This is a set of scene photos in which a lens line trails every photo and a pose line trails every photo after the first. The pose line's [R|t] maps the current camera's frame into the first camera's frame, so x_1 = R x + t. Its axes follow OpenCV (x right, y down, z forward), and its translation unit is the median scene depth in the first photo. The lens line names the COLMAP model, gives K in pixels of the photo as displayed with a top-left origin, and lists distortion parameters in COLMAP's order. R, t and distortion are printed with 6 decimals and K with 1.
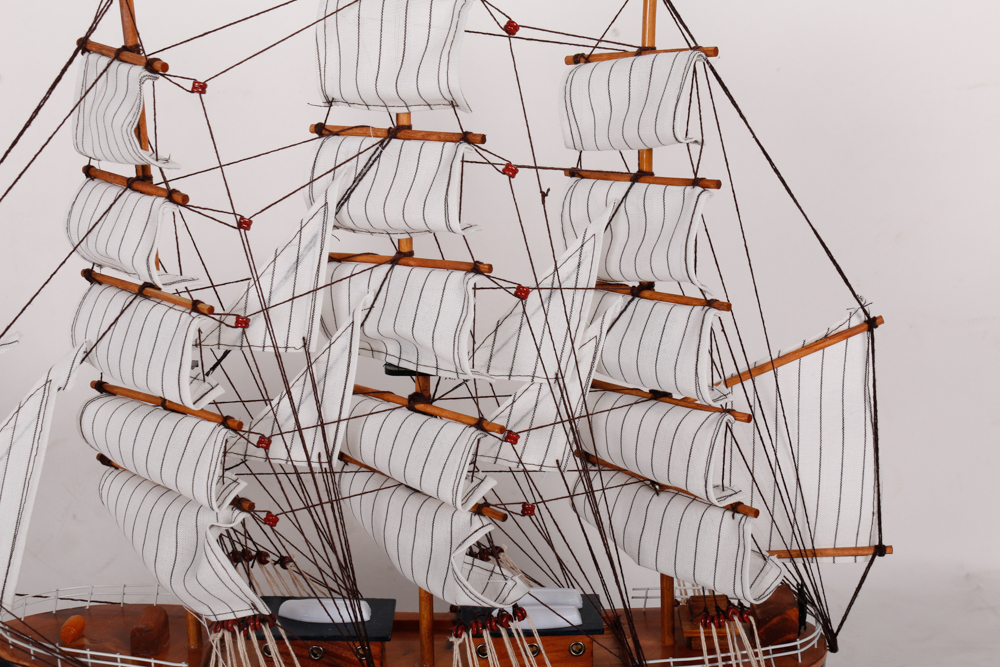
lens RADIAL K [[1362.0, 0, 507.3], [0, 1362.0, 334.4], [0, 0, 1]] dist [-0.073754, 0.000000]
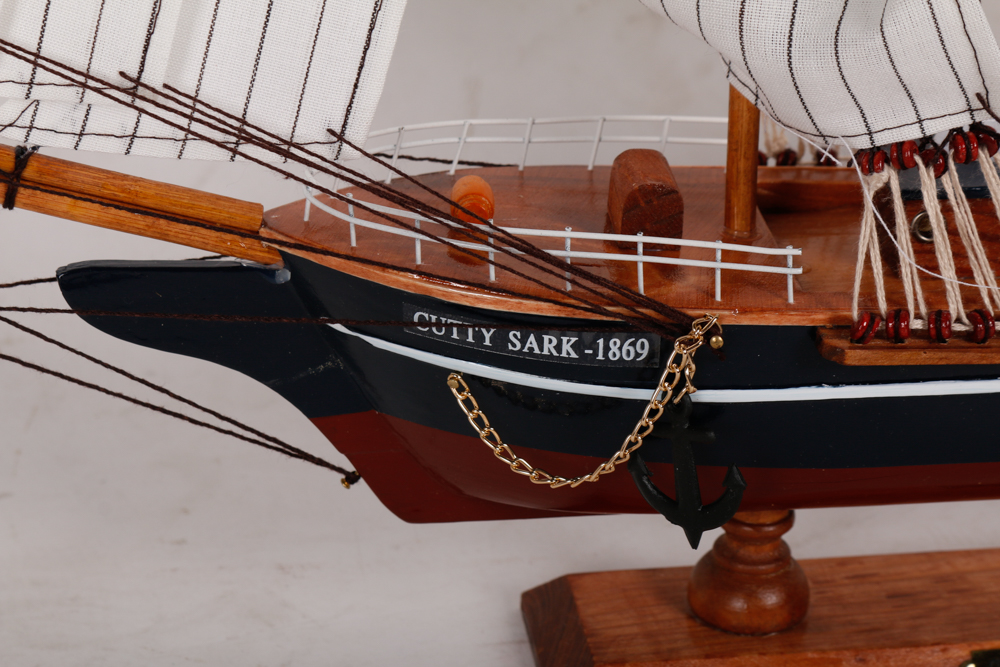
lens RADIAL K [[2409.4, 0, 496.4], [0, 2409.4, 332.3], [0, 0, 1]] dist [0.034673, 0.000000]
pose [[0.993185, -0.037694, 0.110285, -0.434603], [0.022508, 0.990476, 0.135833, 0.164825], [-0.114355, -0.132425, 0.984574, 0.230338]]
